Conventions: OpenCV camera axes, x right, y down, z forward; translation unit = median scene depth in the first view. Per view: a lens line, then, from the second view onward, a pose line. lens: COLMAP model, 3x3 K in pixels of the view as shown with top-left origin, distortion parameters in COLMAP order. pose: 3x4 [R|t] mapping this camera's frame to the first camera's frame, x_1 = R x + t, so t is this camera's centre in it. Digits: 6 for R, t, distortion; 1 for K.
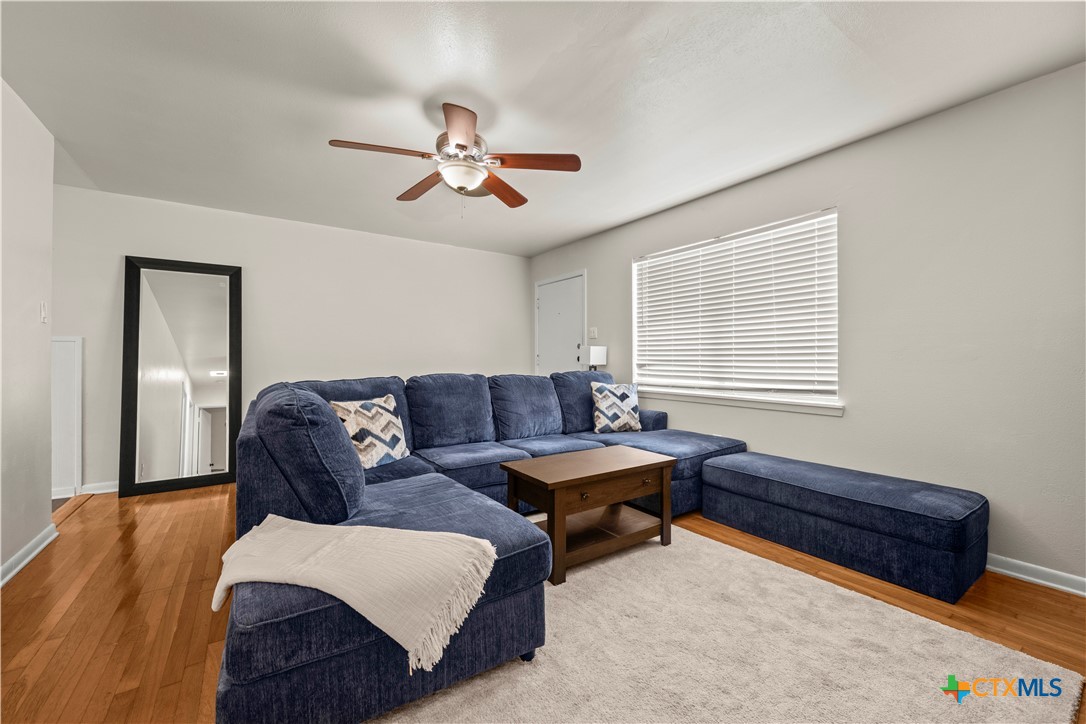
lens RADIAL K [[434.8, 0, 543.0], [0, 434.8, 362.0], [0, 0, 1]] dist [-0.000485, -0.000136]
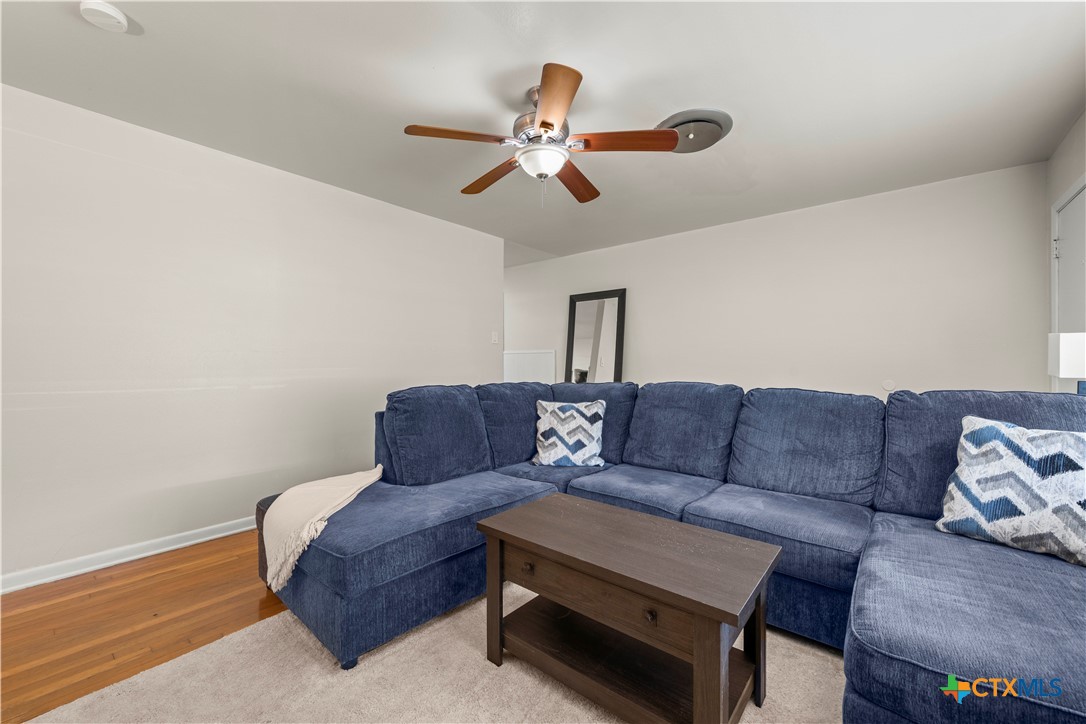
lens RADIAL K [[425.2, 0, 543.0], [0, 425.2, 362.0], [0, 0, 1]] dist [-0.000100, -0.000104]
pose [[0.277506, -0.001224, -0.960723, 0.470005], [-0.003742, 0.999990, -0.002354, -0.007656], [0.960717, 0.004248, 0.277499, 0.530275]]
